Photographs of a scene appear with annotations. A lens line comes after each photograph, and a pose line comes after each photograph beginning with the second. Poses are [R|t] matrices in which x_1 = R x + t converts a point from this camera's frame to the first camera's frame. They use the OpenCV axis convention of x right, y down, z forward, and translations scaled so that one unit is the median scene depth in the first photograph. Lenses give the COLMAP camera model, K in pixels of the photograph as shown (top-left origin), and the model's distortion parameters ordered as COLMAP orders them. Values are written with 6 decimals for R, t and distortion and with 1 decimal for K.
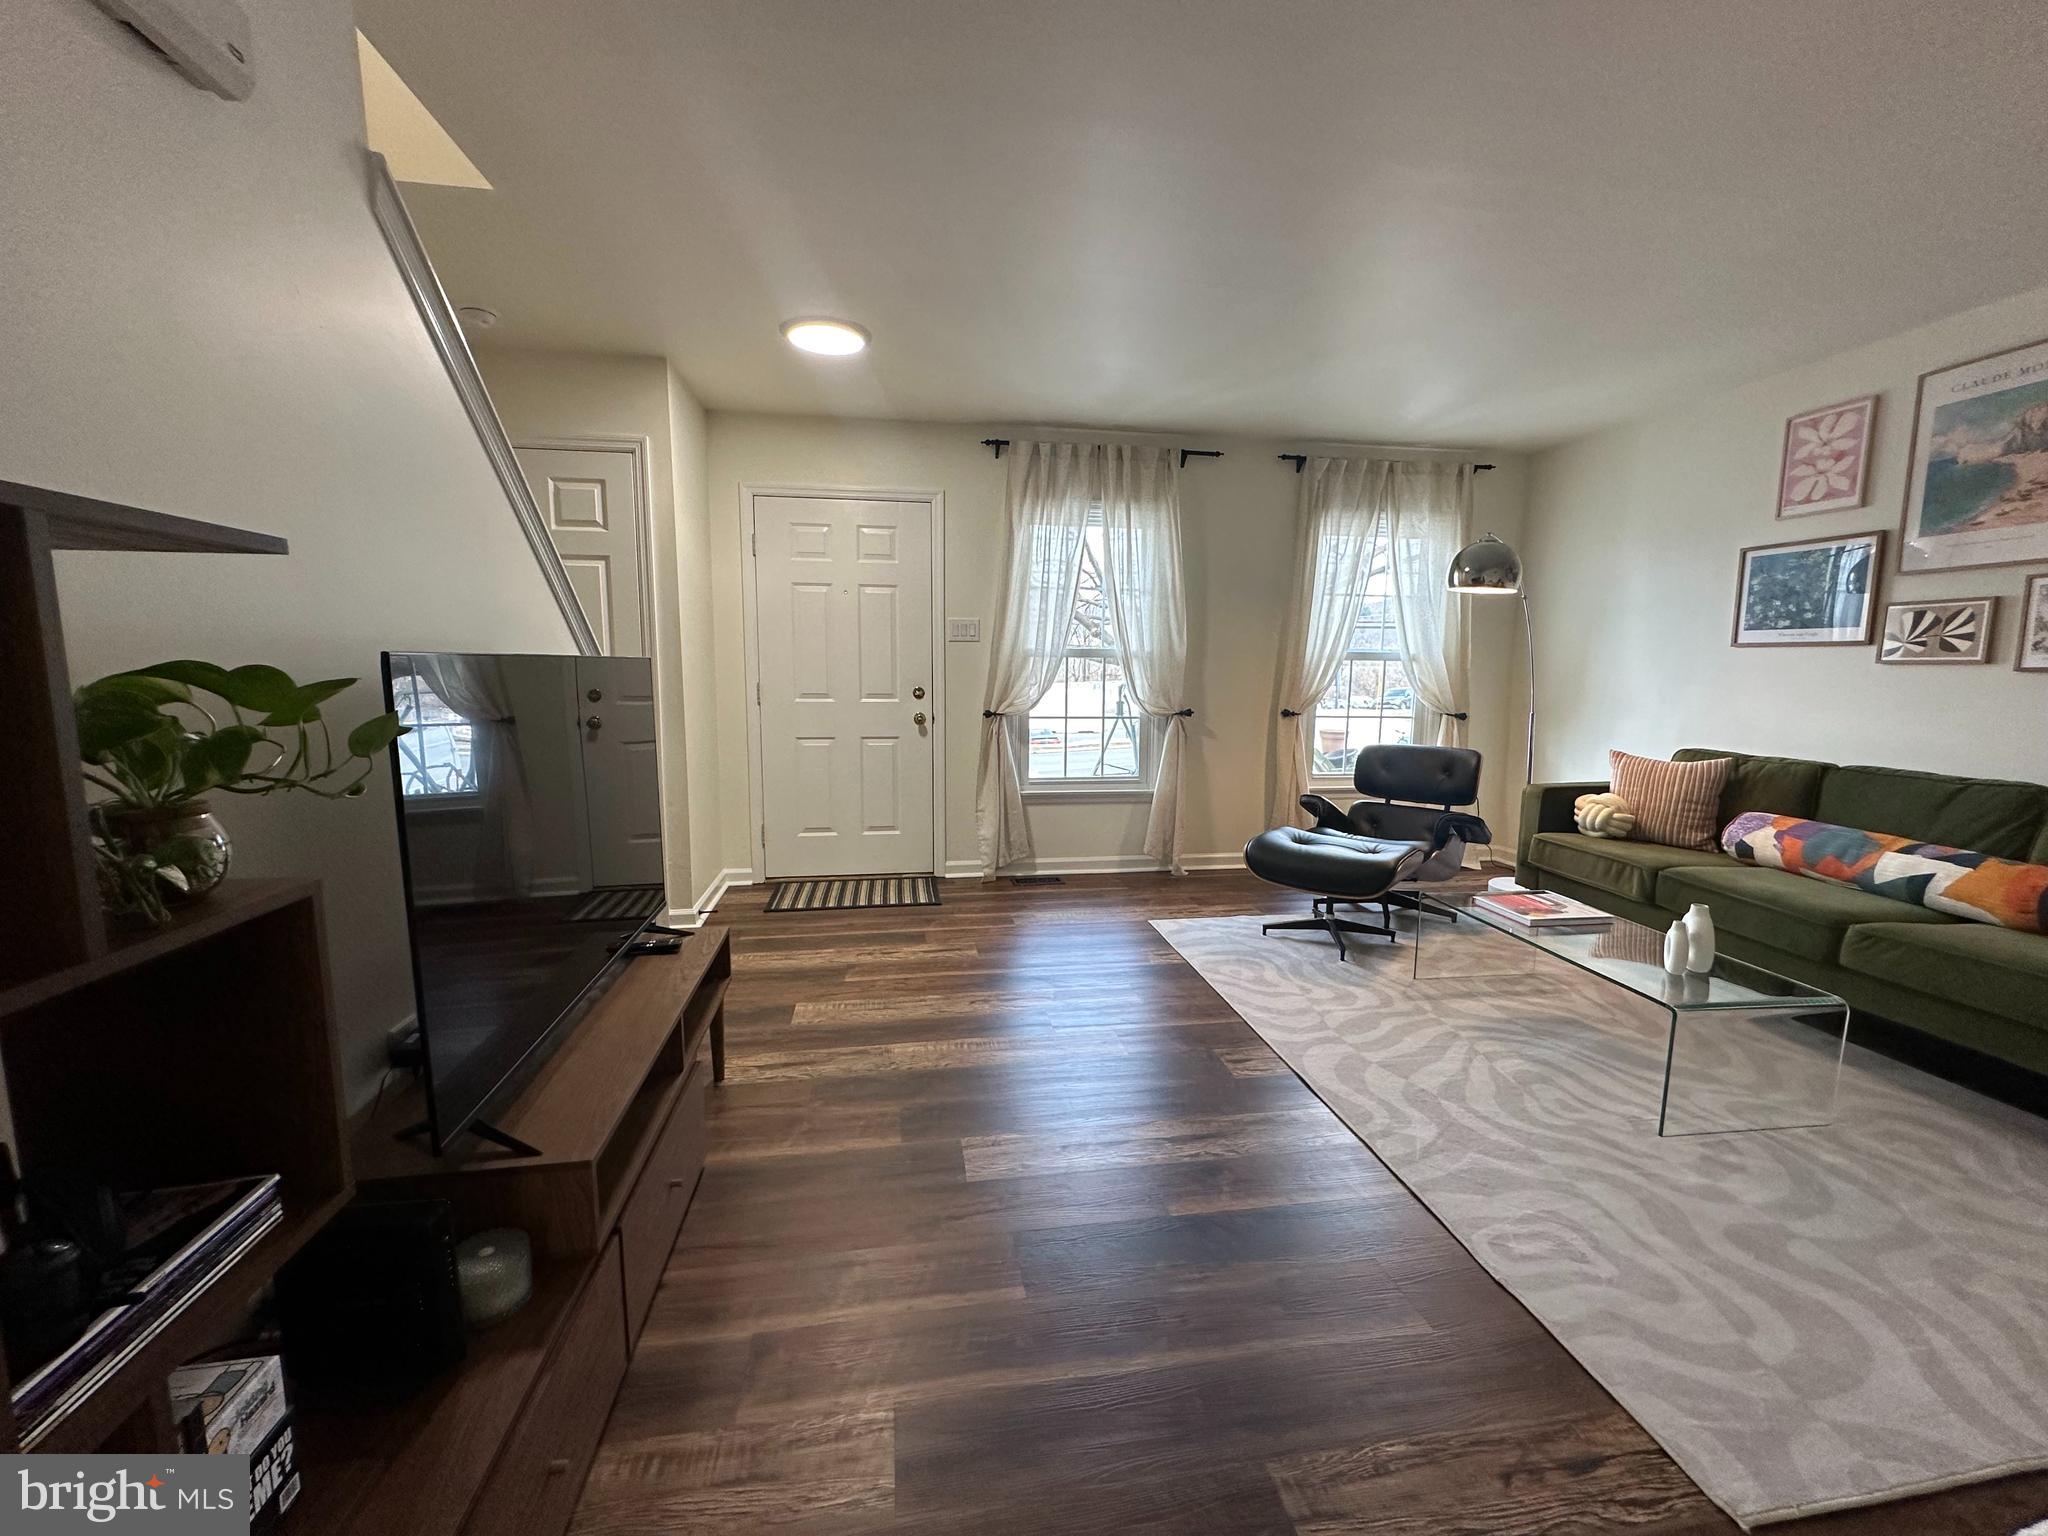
lens RADIAL K [[830.4, 0, 1020.8], [0, 830.4, 769.4], [0, 0, 1]] dist [-0.001066, 0.000270]
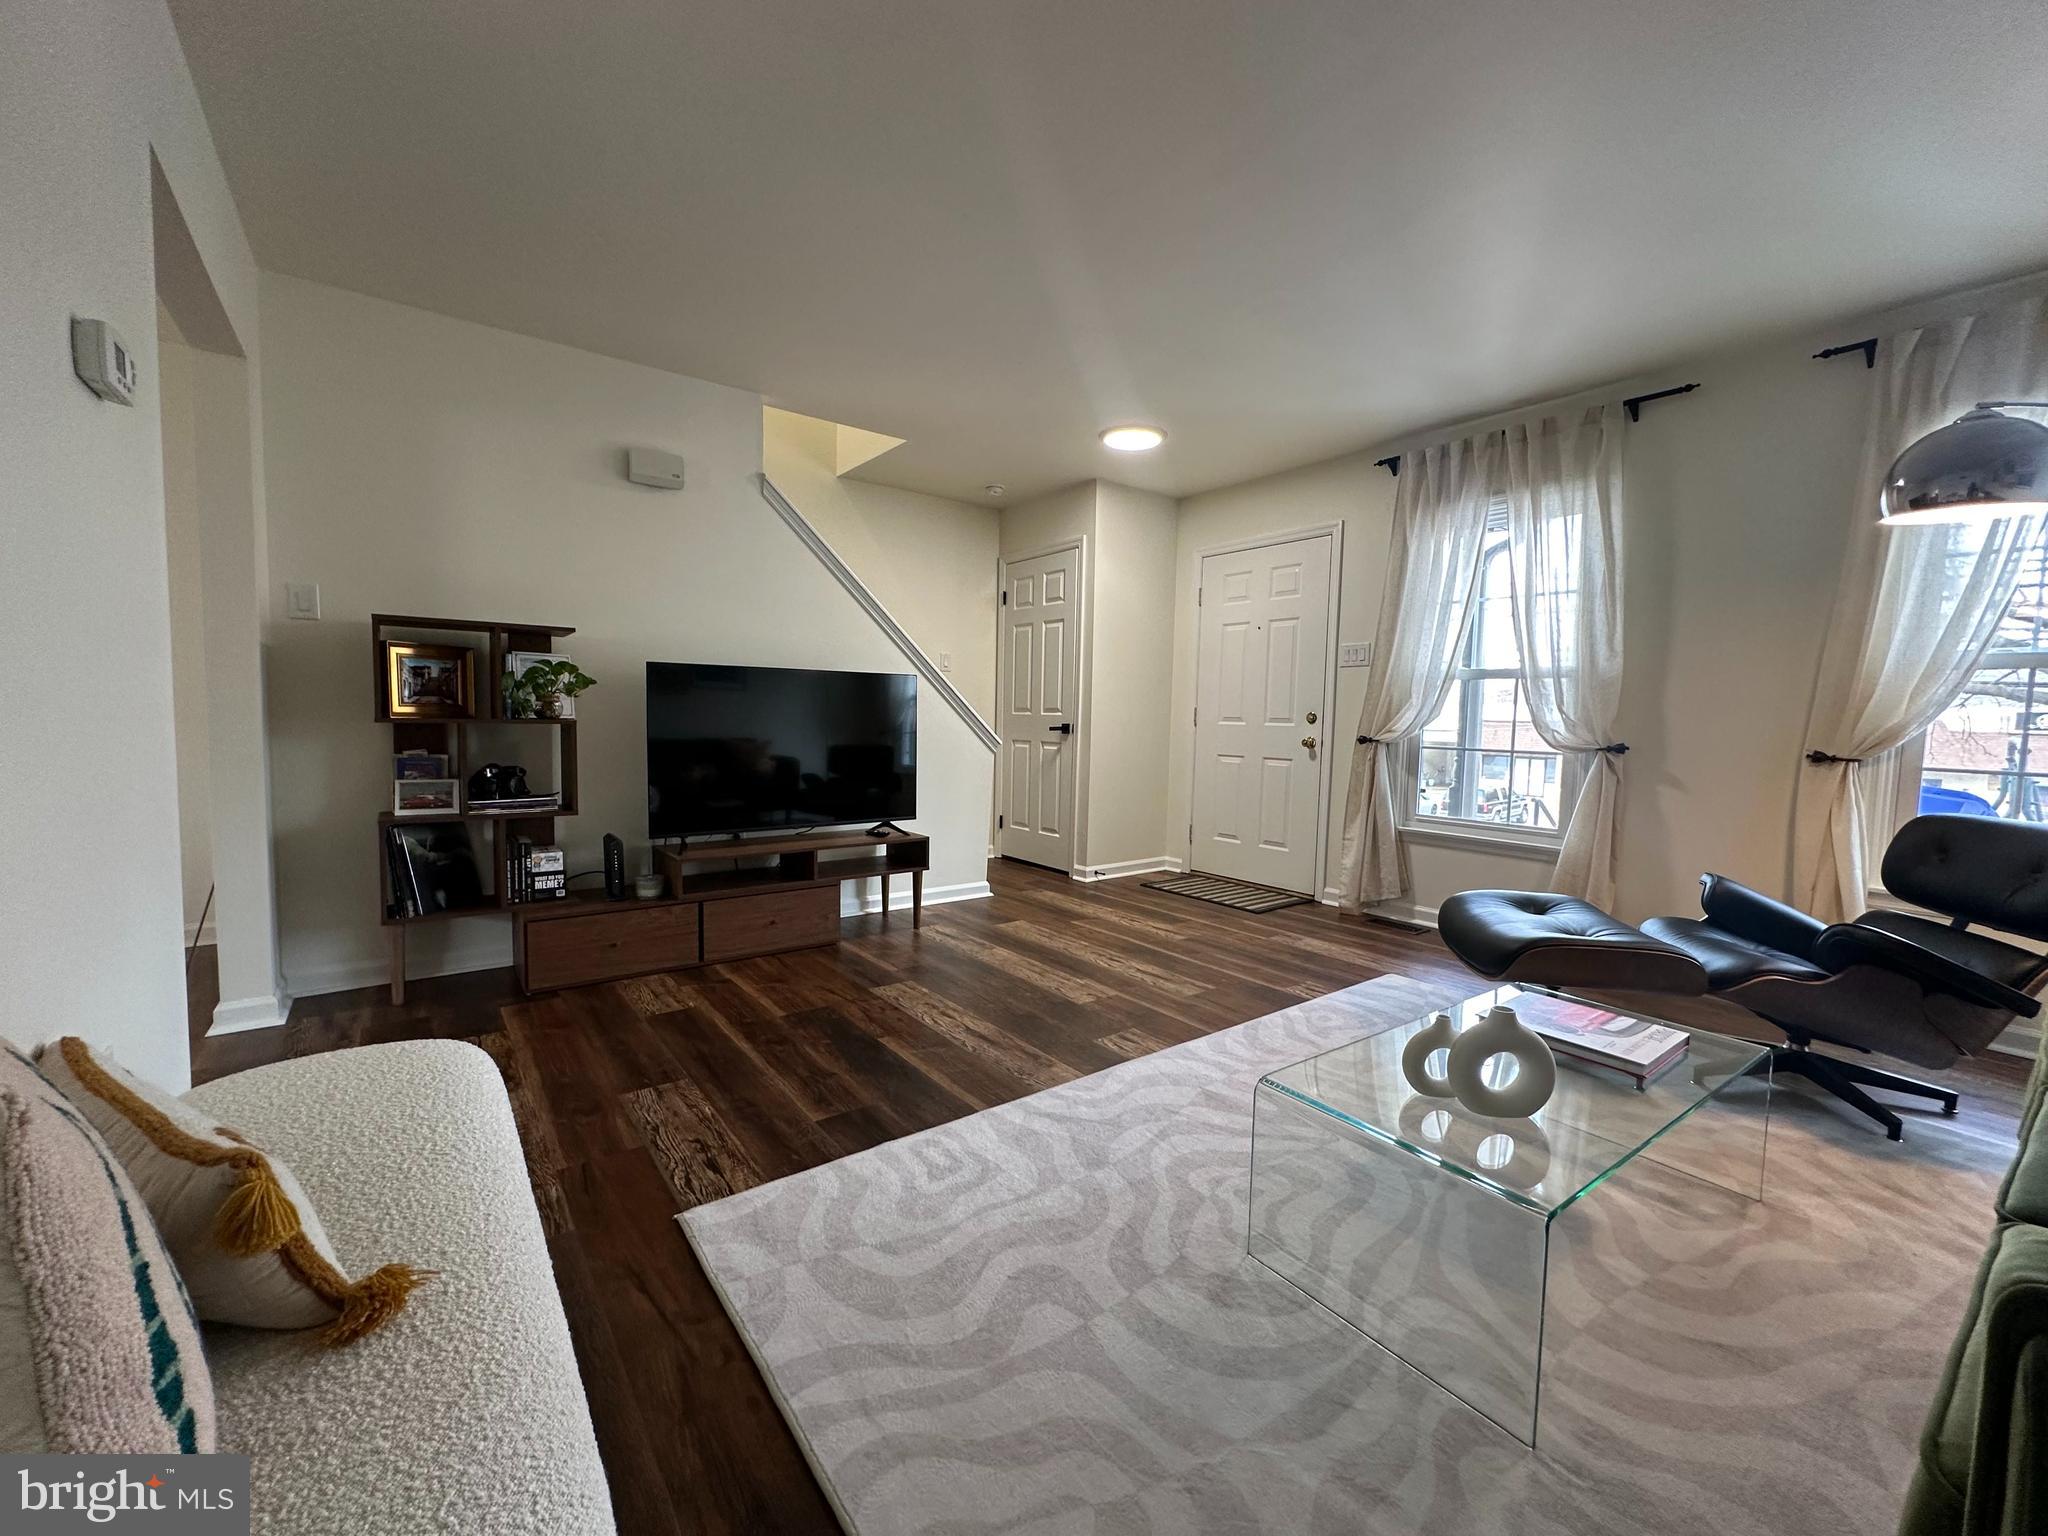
lens RADIAL K [[830.4, 0, 1013.7], [0, 830.4, 768.3], [0, 0, 1]] dist [-0.001066, 0.000270]
pose [[0.457600, 0.058784, -0.887213, 0.634648], [-0.128405, 0.991722, -0.000519, 0.018508], [0.879838, 0.114160, 0.461360, 0.203132]]
